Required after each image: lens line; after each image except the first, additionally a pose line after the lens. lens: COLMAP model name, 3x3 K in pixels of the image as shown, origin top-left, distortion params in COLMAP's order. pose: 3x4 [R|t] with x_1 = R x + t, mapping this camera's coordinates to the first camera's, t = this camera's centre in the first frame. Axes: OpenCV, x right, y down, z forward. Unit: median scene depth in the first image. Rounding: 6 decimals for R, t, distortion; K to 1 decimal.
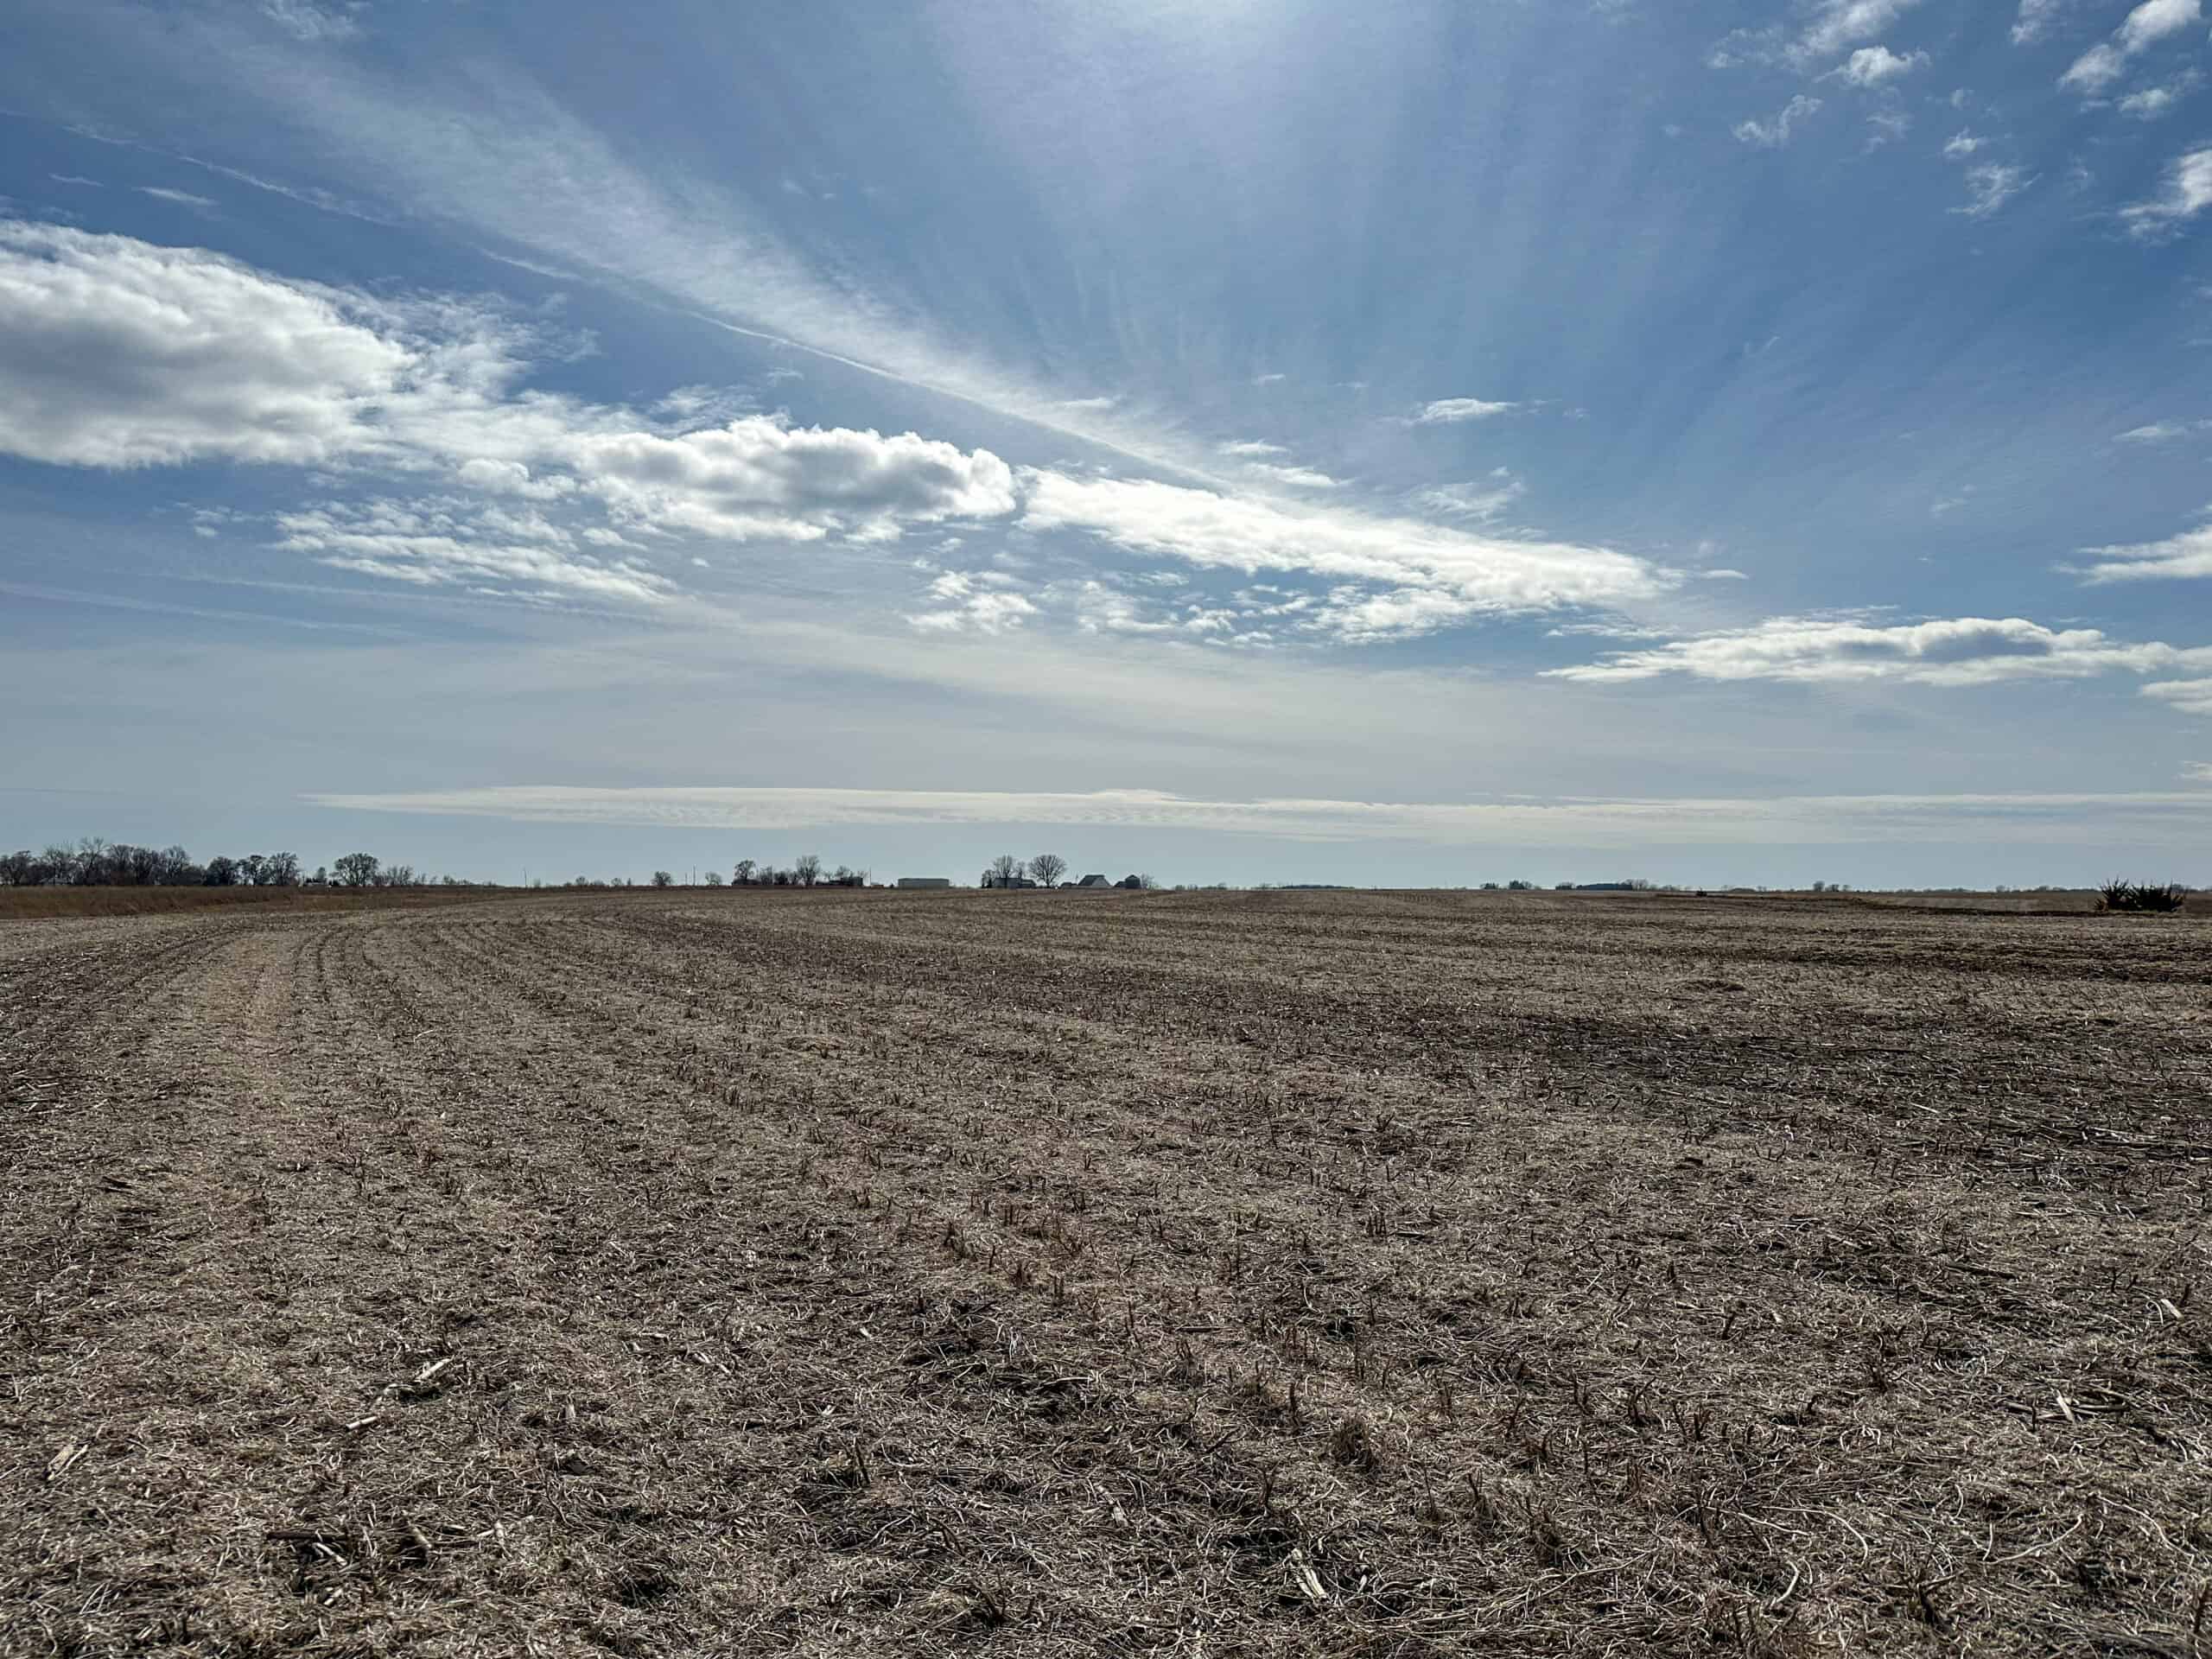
lens RADIAL K [[1545.6, 0, 1227.7], [0, 1545.6, 829.9], [0, 0, 1]] dist [0.000857, -0.001185]
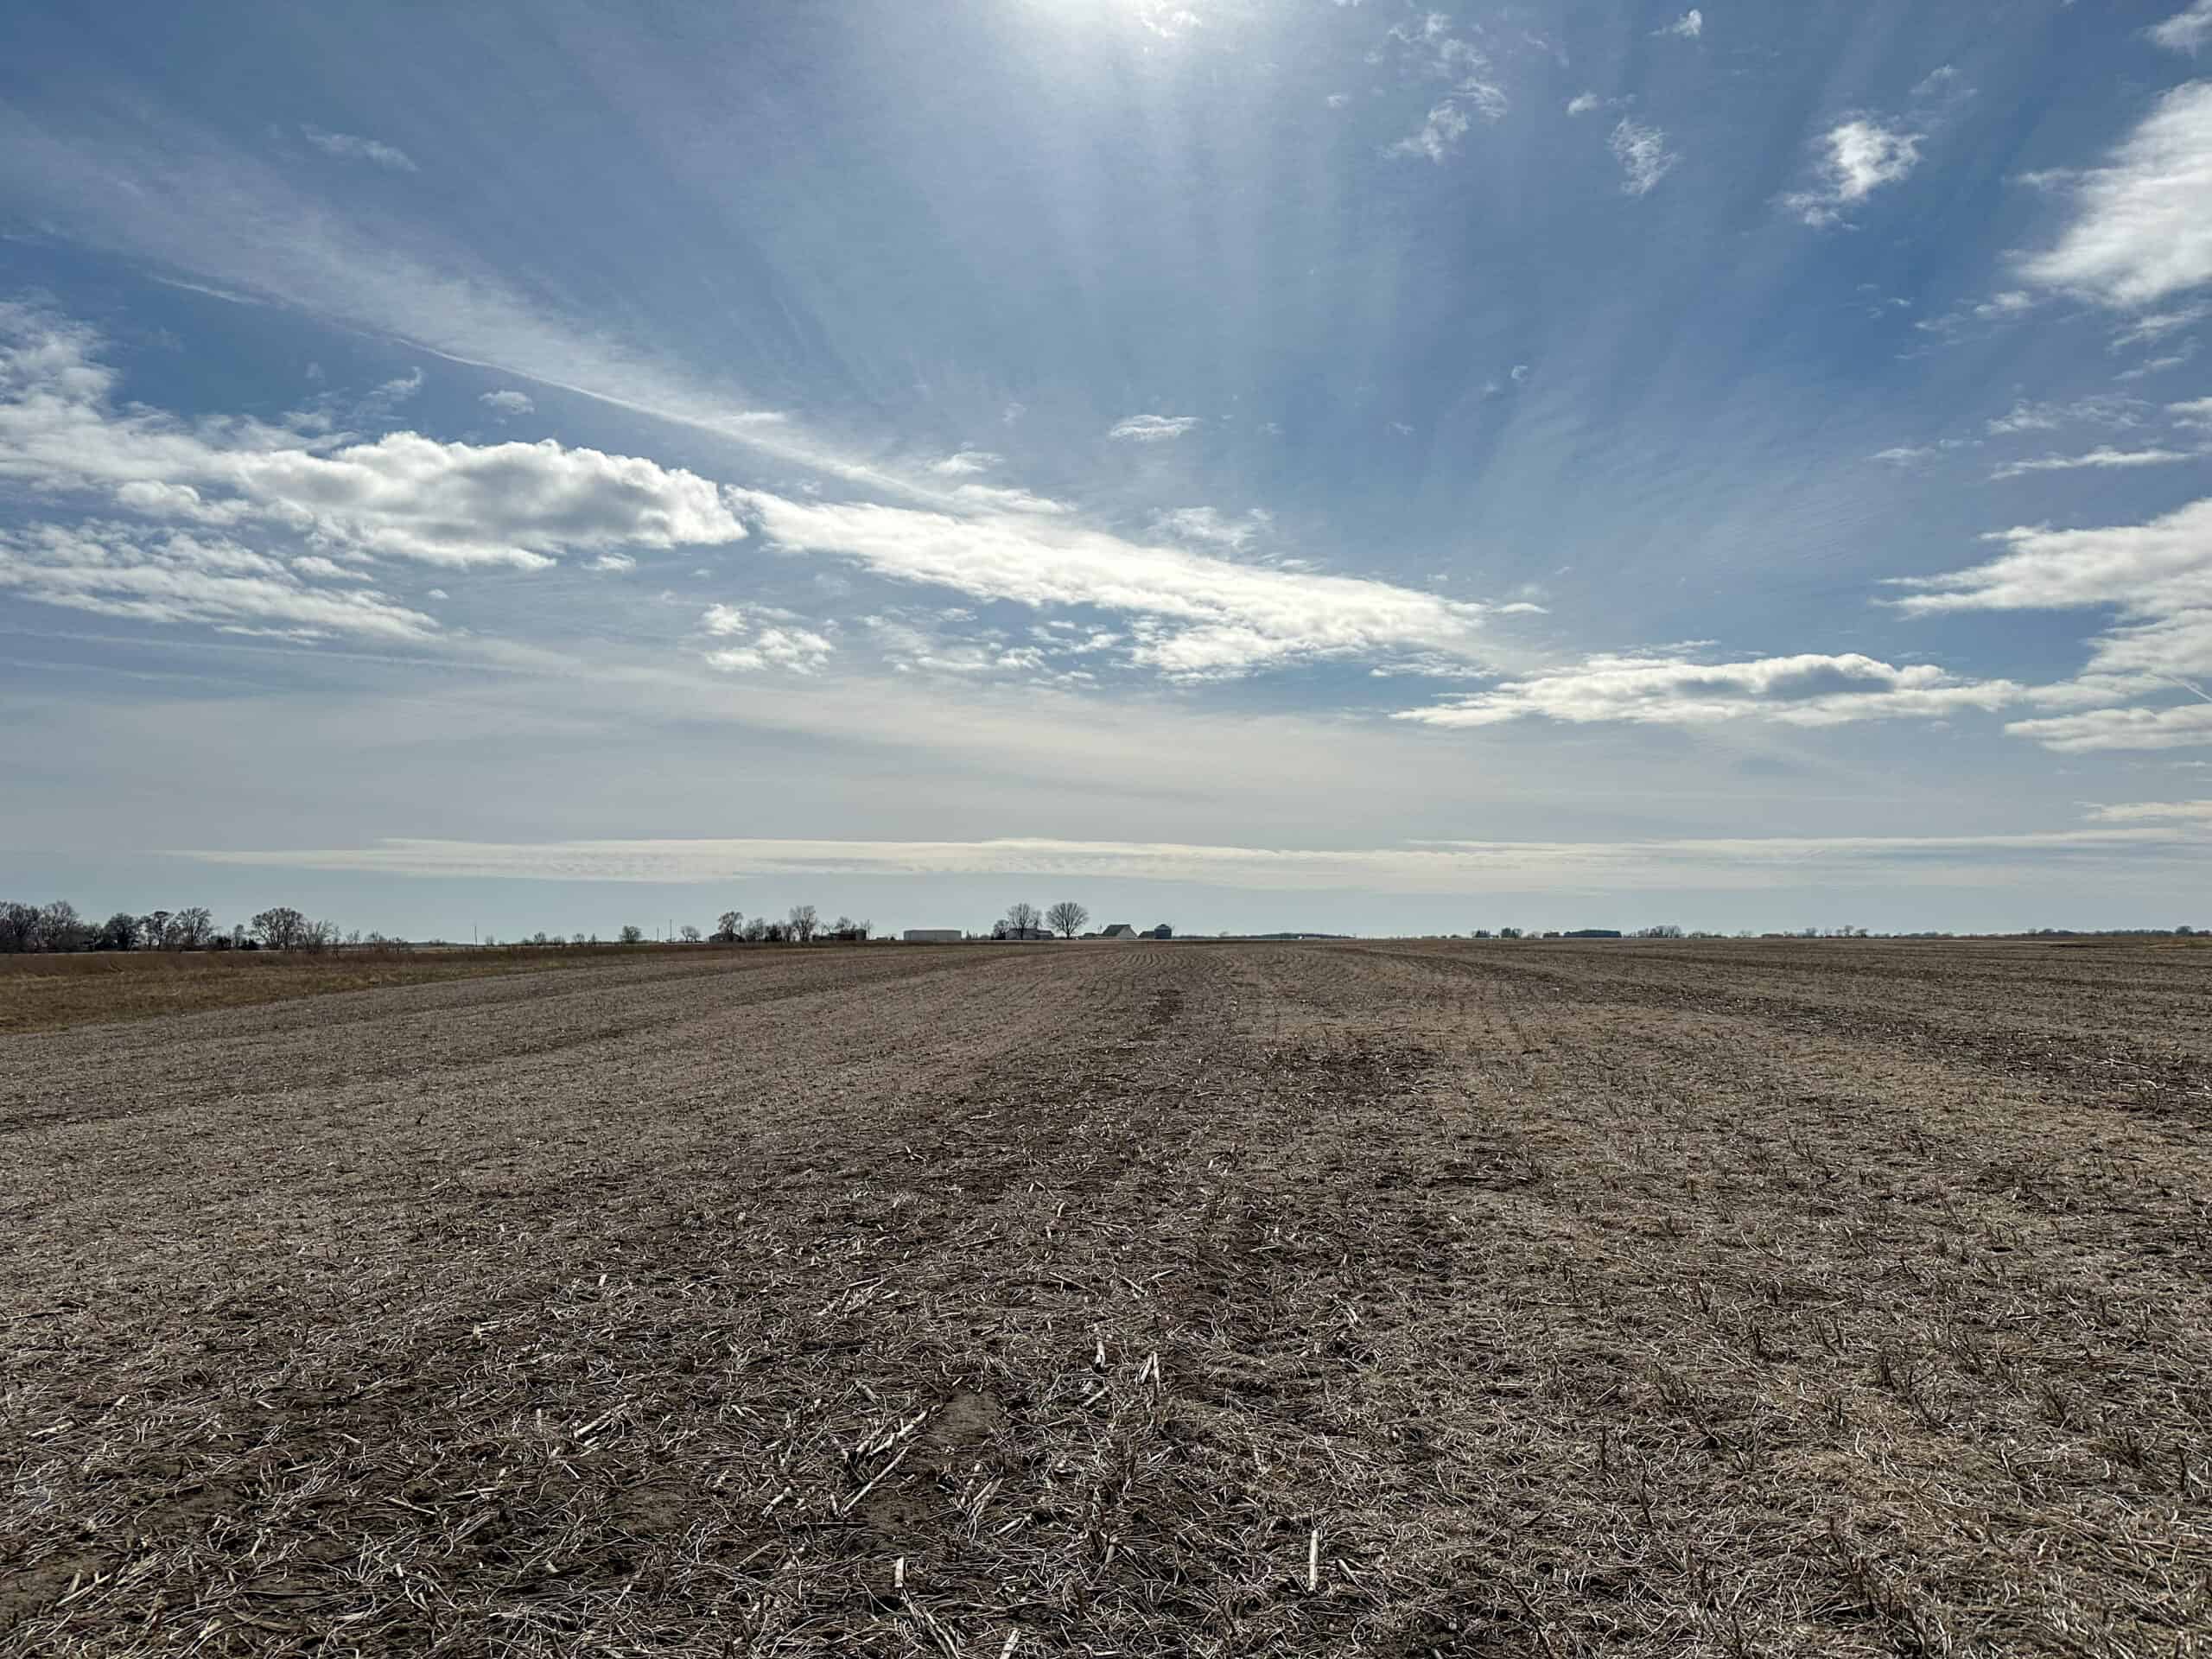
lens RADIAL K [[1531.2, 0, 1299.4], [0, 1531.2, 831.4], [0, 0, 1]] dist [0.076188, -0.131805]
pose [[0.999245, -0.005592, 0.038451, 0.128114], [0.006773, 0.999507, -0.030645, 0.000730], [-0.038260, 0.030883, 0.998790, 0.052974]]
